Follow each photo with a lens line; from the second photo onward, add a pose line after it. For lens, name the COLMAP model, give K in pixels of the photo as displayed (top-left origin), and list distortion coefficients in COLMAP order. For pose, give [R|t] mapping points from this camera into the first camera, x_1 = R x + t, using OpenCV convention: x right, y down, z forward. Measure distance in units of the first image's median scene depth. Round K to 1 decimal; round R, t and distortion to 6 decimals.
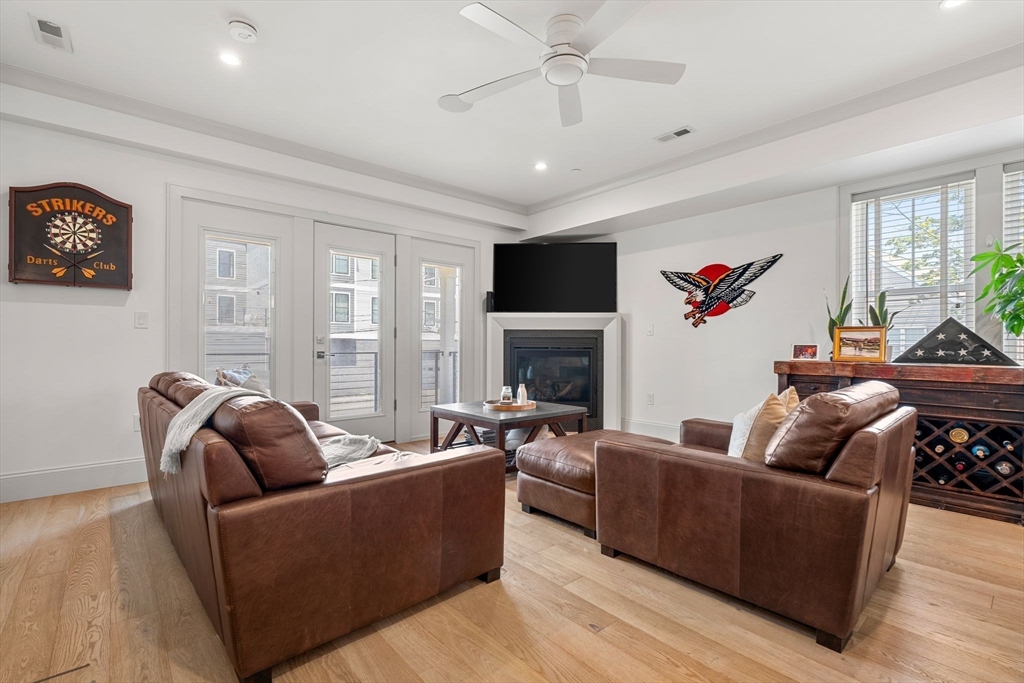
lens RADIAL K [[463.1, 0, 512.3], [0, 463.1, 344.9], [0, 0, 1]] dist [-0.000047, 0.000202]
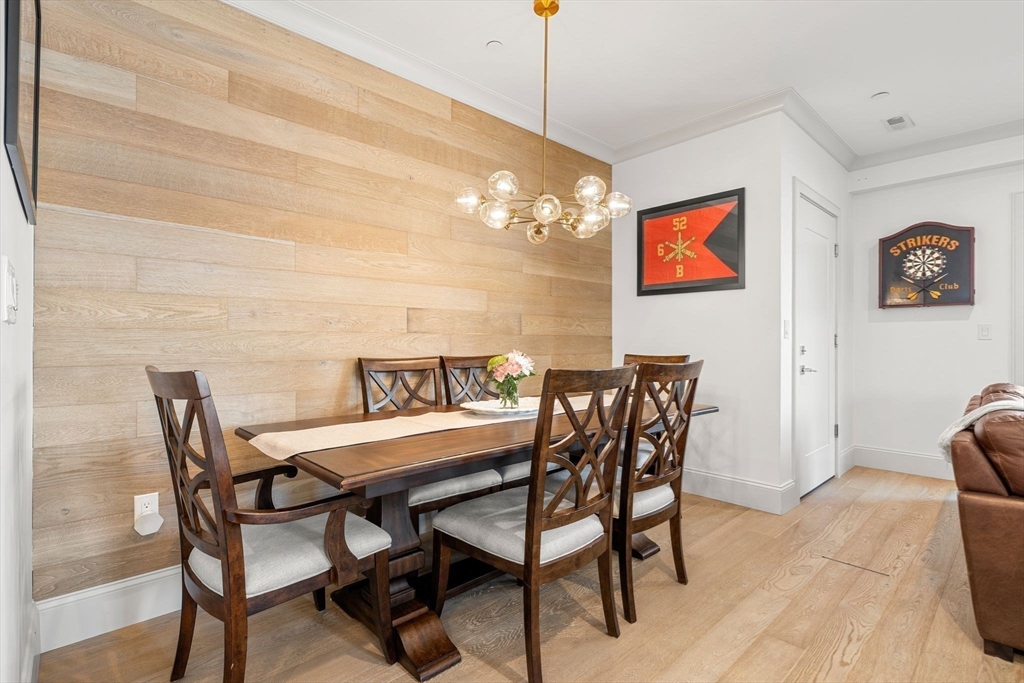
lens RADIAL K [[483.3, 0, 512.0], [0, 483.3, 341.5], [0, 0, 1]] dist [-0.001412, -0.000227]
pose [[0.034738, -0.006721, -0.999374, 0.286487], [-0.003437, 0.999971, -0.006845, -0.022709], [0.999391, 0.003672, 0.034714, -0.127550]]
